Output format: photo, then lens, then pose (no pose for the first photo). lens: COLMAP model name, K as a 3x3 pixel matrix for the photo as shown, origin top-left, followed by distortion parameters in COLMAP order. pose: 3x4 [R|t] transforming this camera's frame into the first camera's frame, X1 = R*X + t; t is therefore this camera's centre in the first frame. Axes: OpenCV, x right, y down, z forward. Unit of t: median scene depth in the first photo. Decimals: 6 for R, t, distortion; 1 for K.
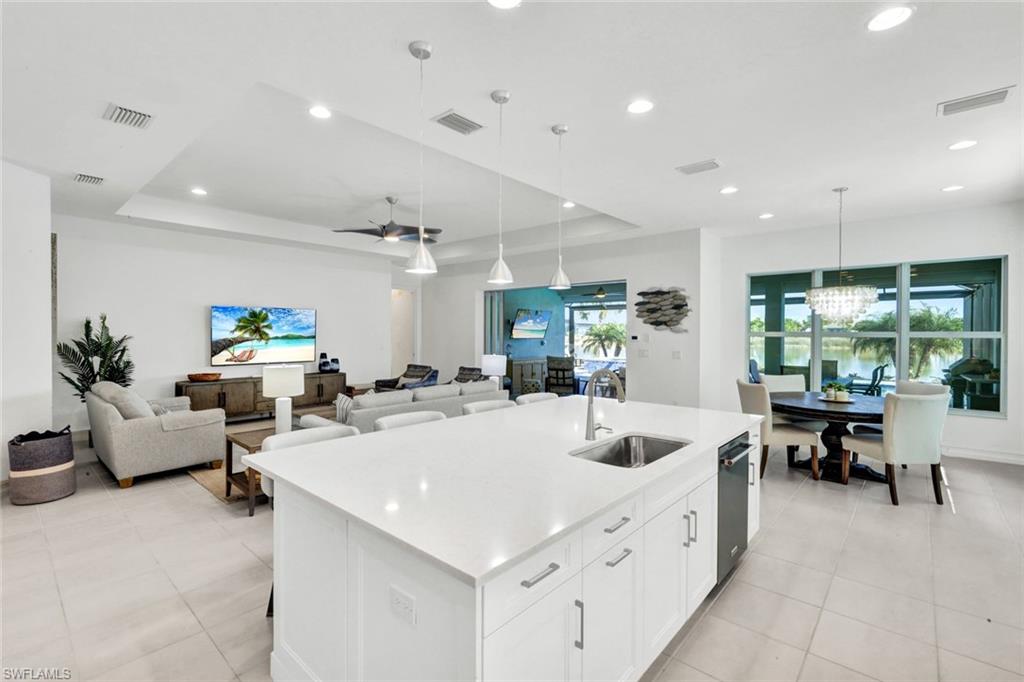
lens RADIAL K [[457.6, 0, 514.1], [0, 457.6, 343.2], [0, 0, 1]] dist [-0.007445, -0.001026]
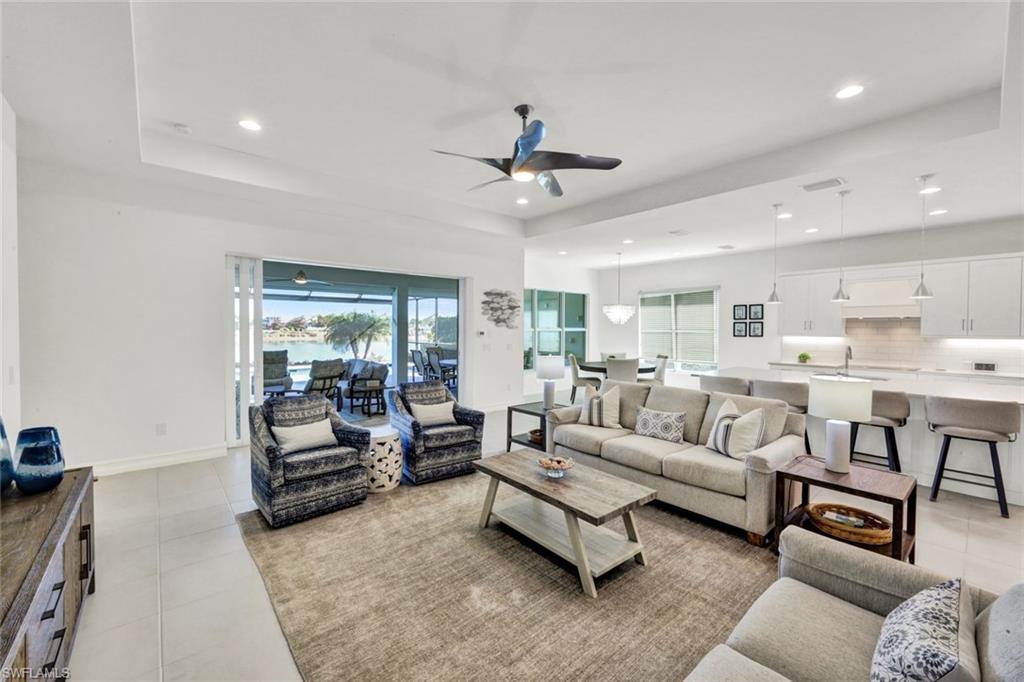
lens RADIAL K [[426.0, 0, 515.4], [0, 426.0, 338.6], [0, 0, 1]] dist [0.021212, 0.000431]
pose [[0.131003, -0.024338, 0.991083, -0.729151], [0.019920, 0.999561, 0.021913, -0.019700], [-0.991182, 0.016872, 0.131431, 0.783568]]
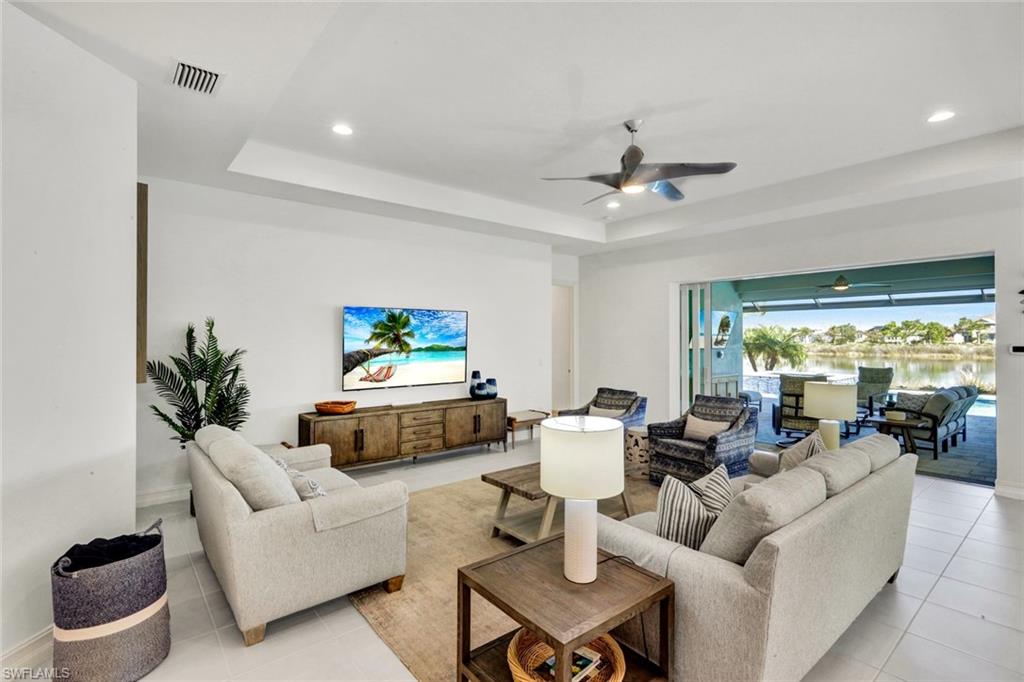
lens RADIAL K [[491.7, 0, 515.8], [0, 491.7, 343.7], [0, 0, 1]] dist [-0.010717, 0.000865]
pose [[0.986656, -0.001430, -0.162814, -0.258710], [-0.000599, 0.999923, -0.012408, -0.012859], [0.162819, 0.012340, 0.986579, 0.272564]]
